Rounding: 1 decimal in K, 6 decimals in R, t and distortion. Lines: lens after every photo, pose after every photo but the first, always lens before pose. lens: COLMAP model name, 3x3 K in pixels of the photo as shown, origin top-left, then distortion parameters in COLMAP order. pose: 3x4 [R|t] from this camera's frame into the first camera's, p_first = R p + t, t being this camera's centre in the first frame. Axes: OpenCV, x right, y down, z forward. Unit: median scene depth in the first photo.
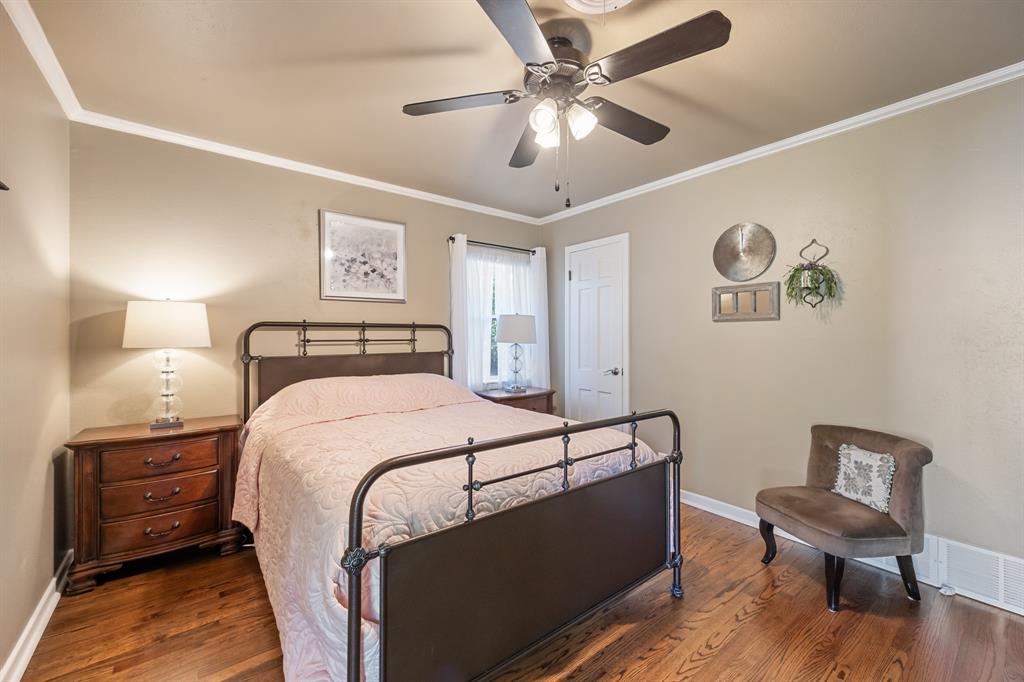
lens RADIAL K [[397.1, 0, 518.7], [0, 397.1, 339.7], [0, 0, 1]] dist [0.001024, -0.000030]
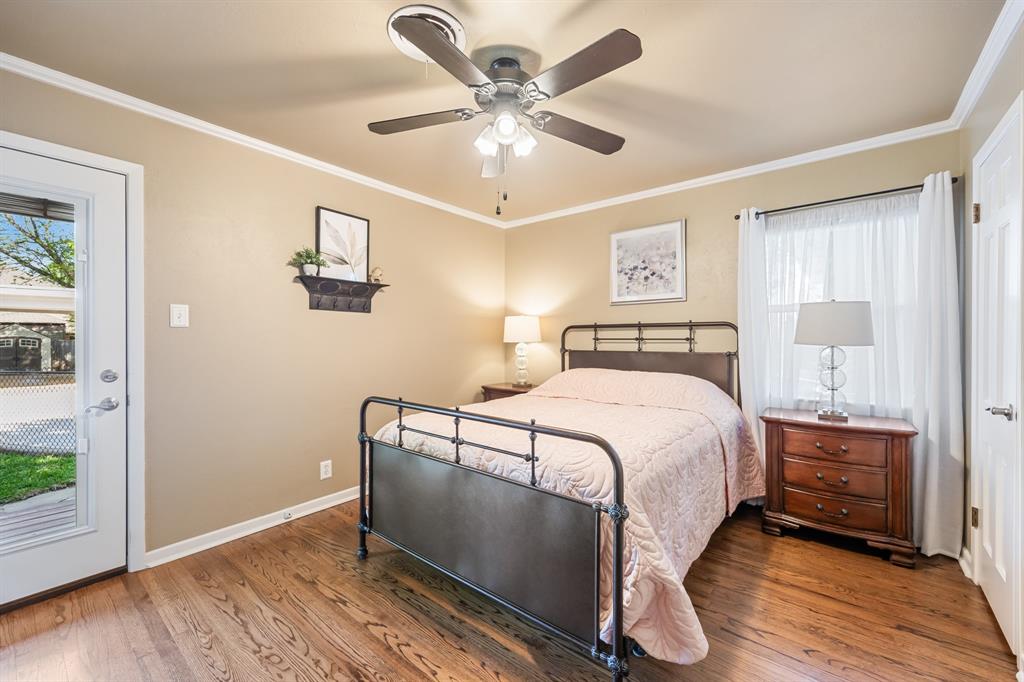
lens RADIAL K [[397.1, 0, 518.7], [0, 397.1, 339.7], [0, 0, 1]] dist [0.001024, -0.000030]
pose [[0.254119, 0.007309, -0.967145, 0.592050], [-0.004586, 0.999969, 0.006352, -0.001664], [0.967162, 0.002822, 0.254145, 0.389159]]
